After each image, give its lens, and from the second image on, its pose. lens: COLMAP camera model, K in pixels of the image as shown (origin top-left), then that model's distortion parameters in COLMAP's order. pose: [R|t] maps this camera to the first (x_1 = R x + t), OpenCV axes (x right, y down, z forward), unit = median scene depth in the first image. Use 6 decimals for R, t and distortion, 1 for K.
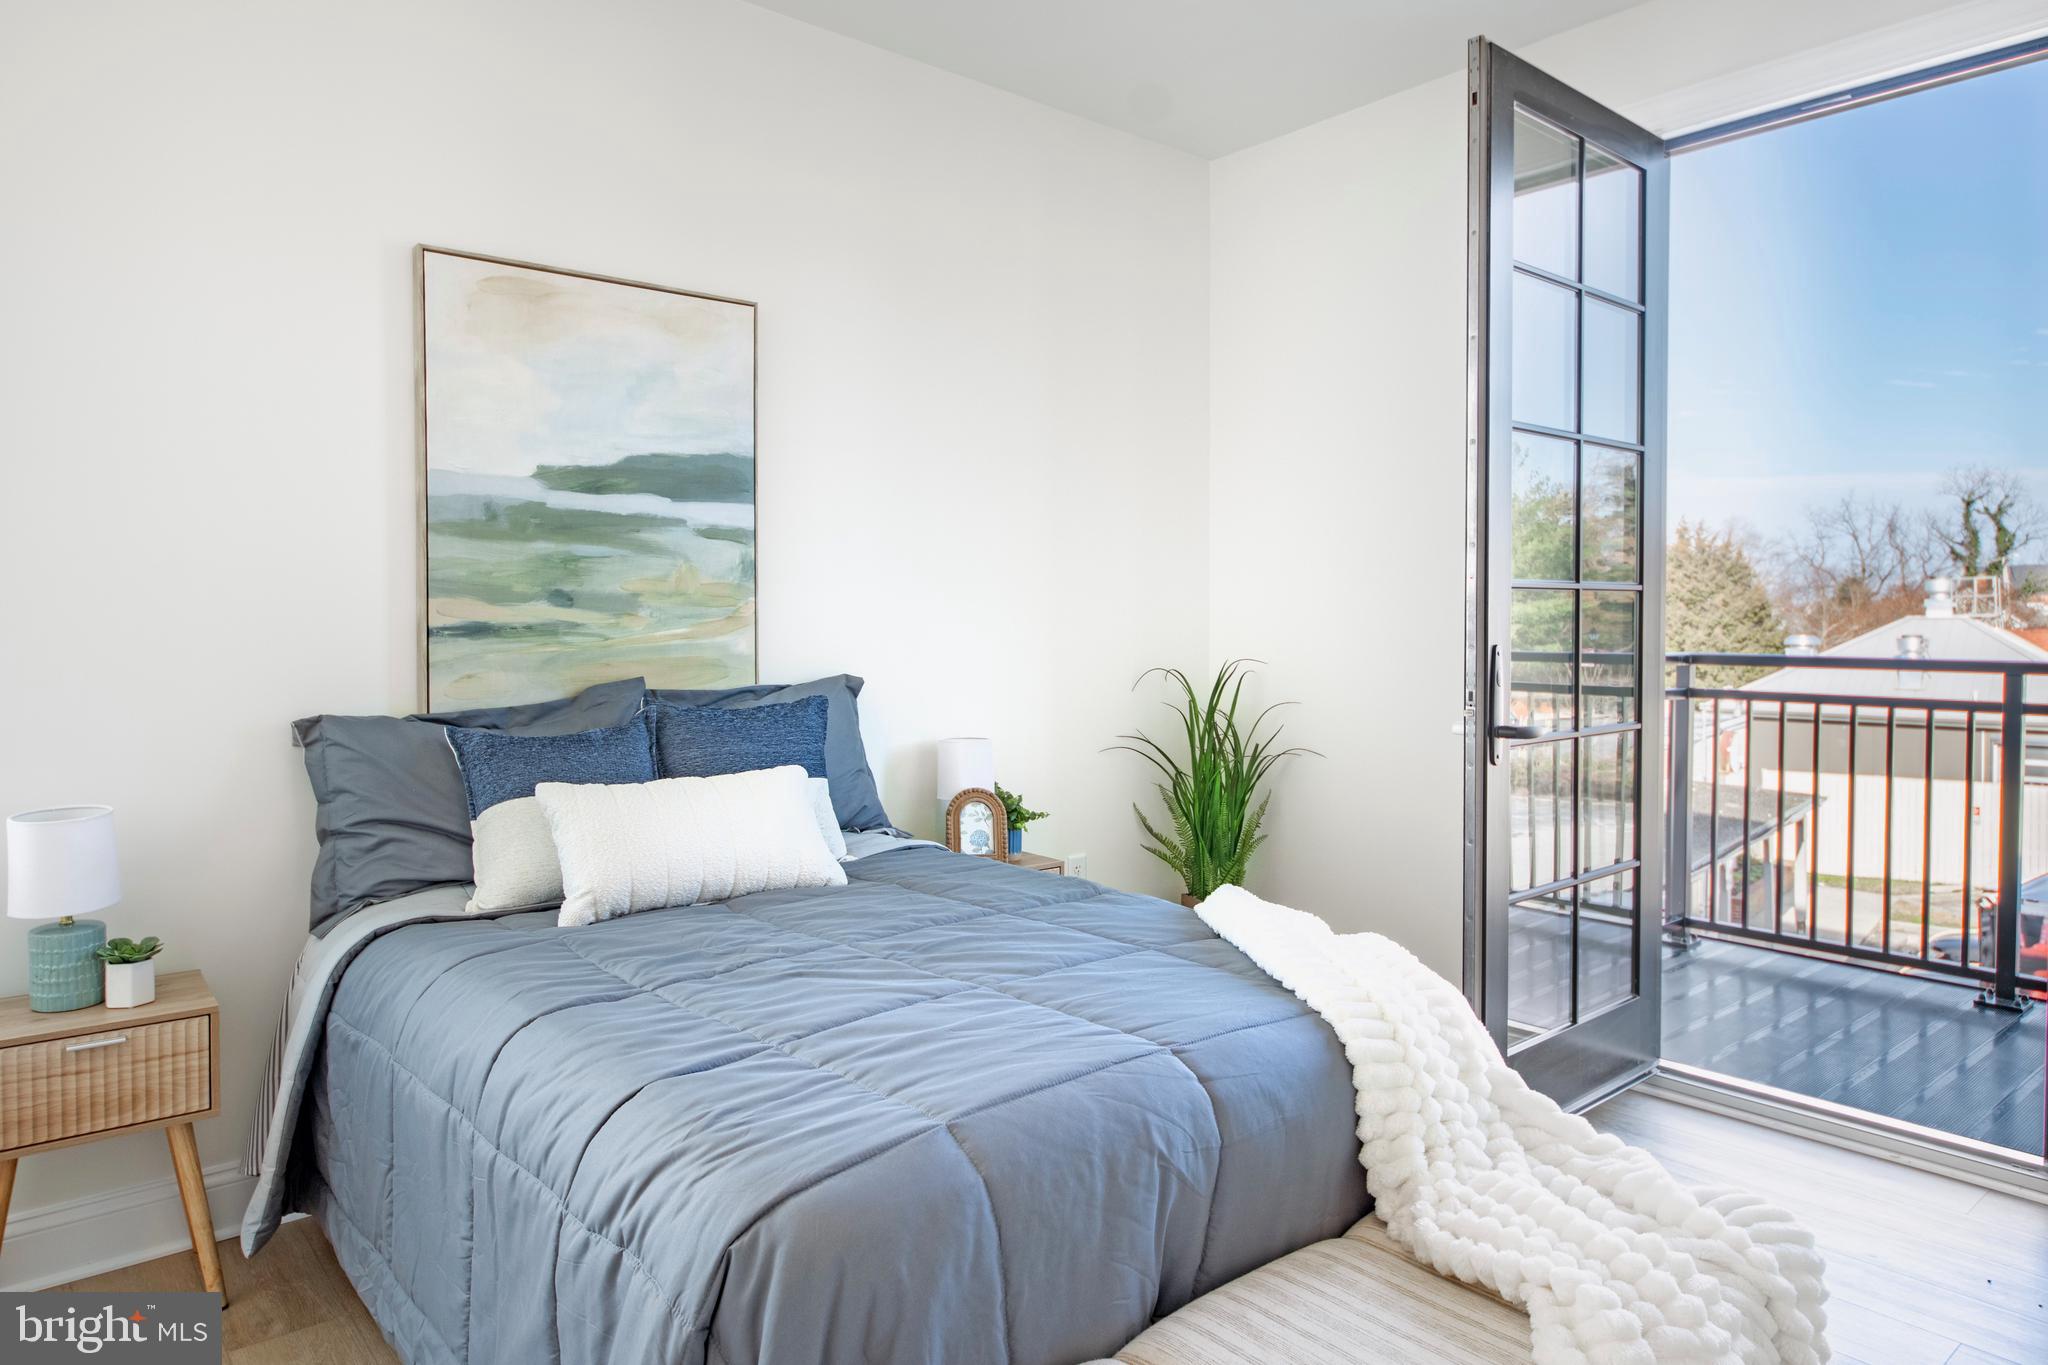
lens RADIAL K [[1334.1, 0, 1028.0], [0, 1334.1, 661.2], [0, 0, 1]] dist [0.001614, 0.000342]
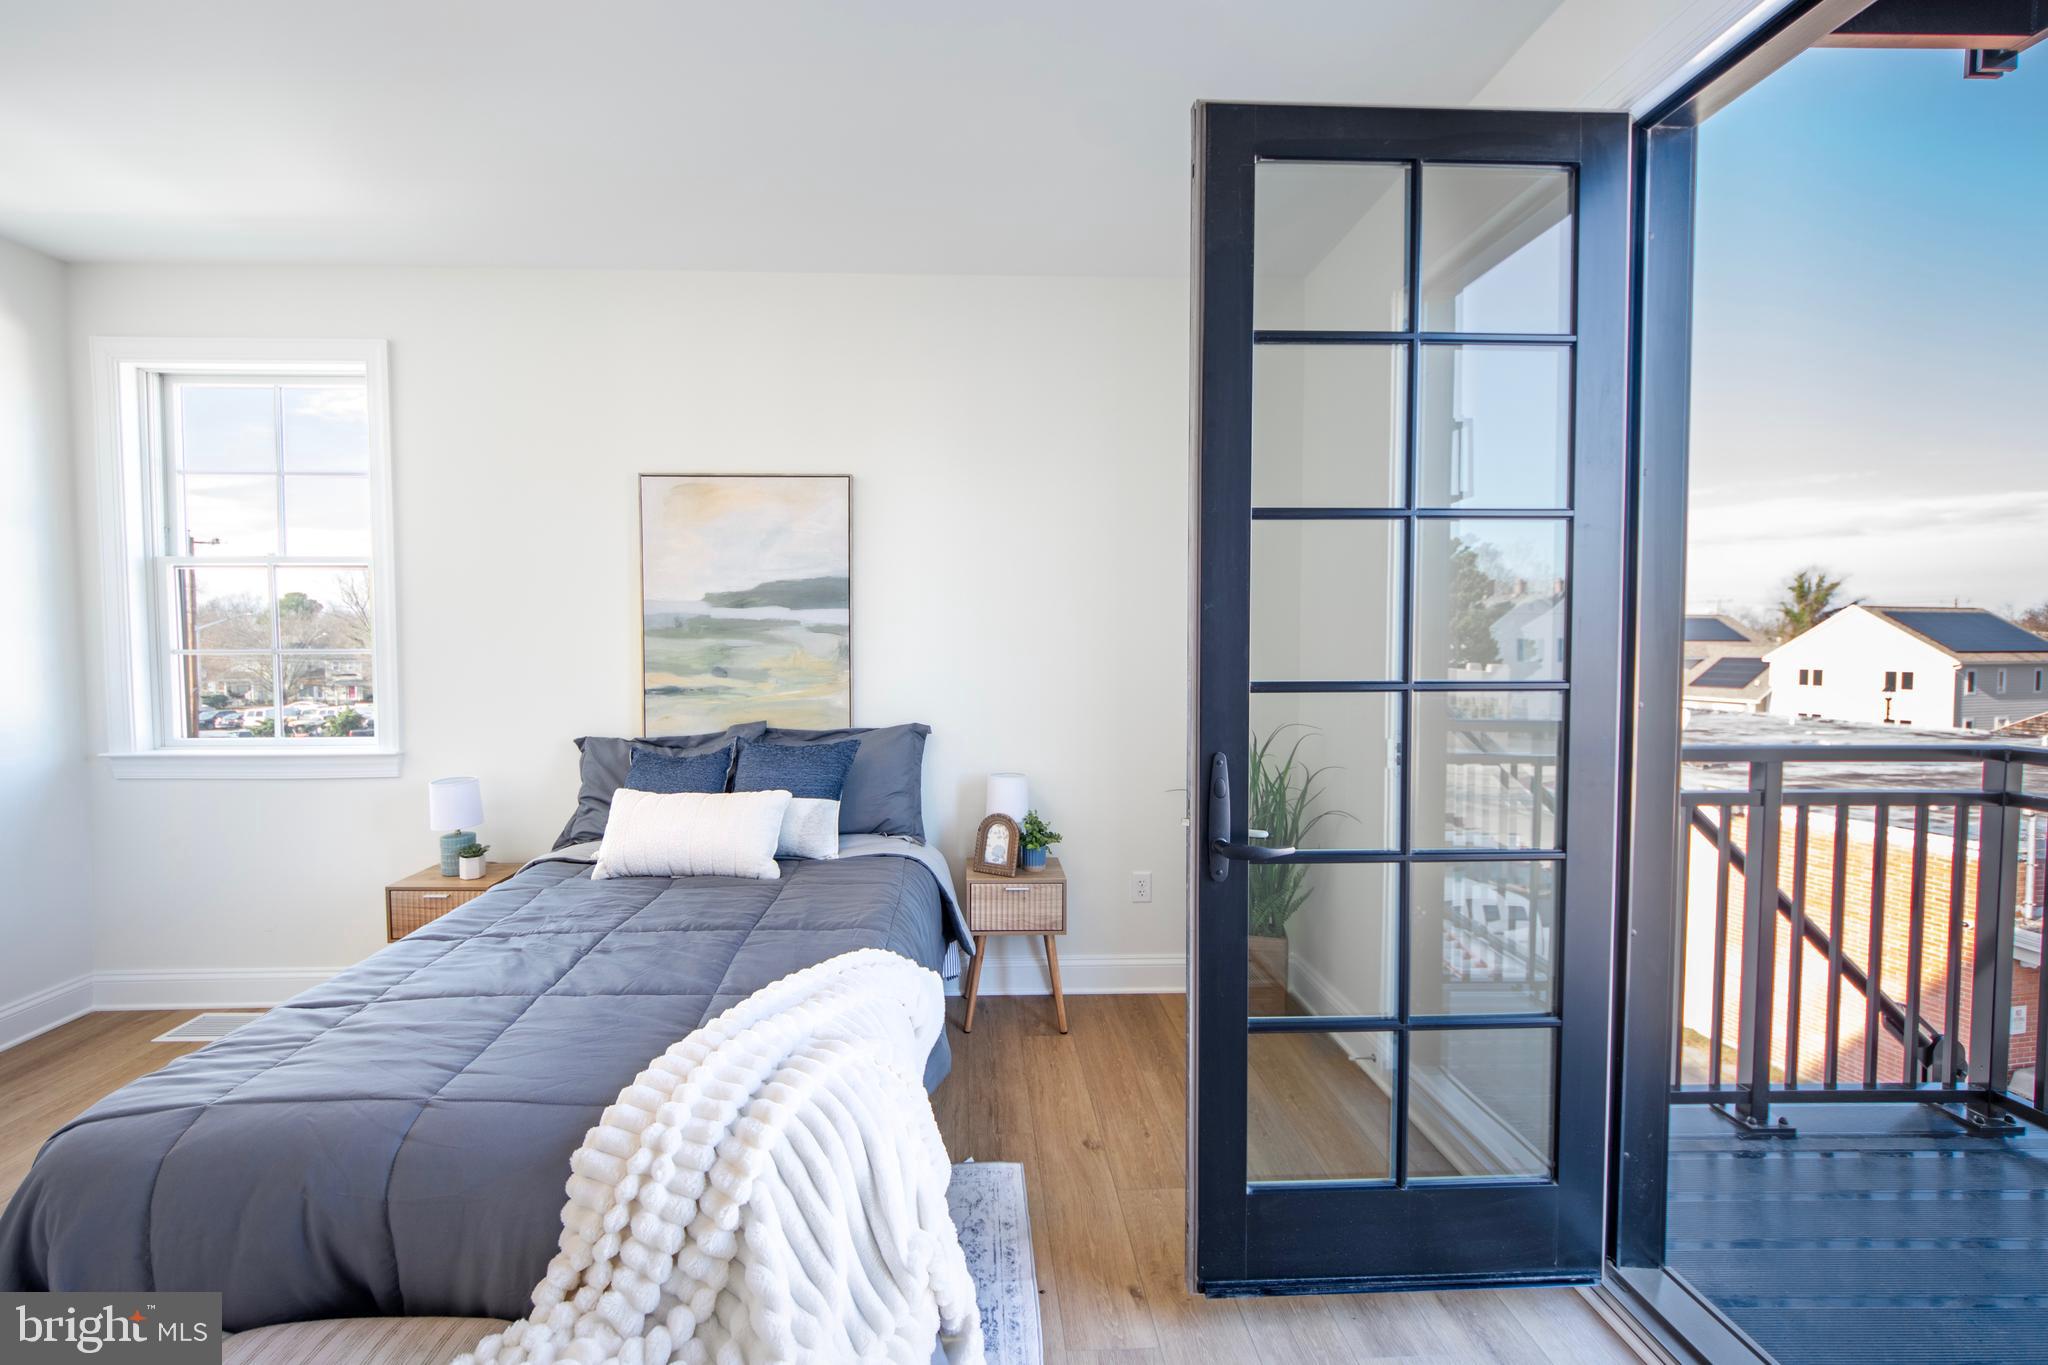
lens RADIAL K [[816.2, 0, 996.6], [0, 816.2, 665.0], [0, 0, 1]] dist [-0.001141, 0.000127]
pose [[0.765306, 0.021434, -0.643310, 0.566427], [-0.019303, 0.999760, 0.010346, -0.072785], [0.643377, 0.004500, 0.765536, 0.440969]]
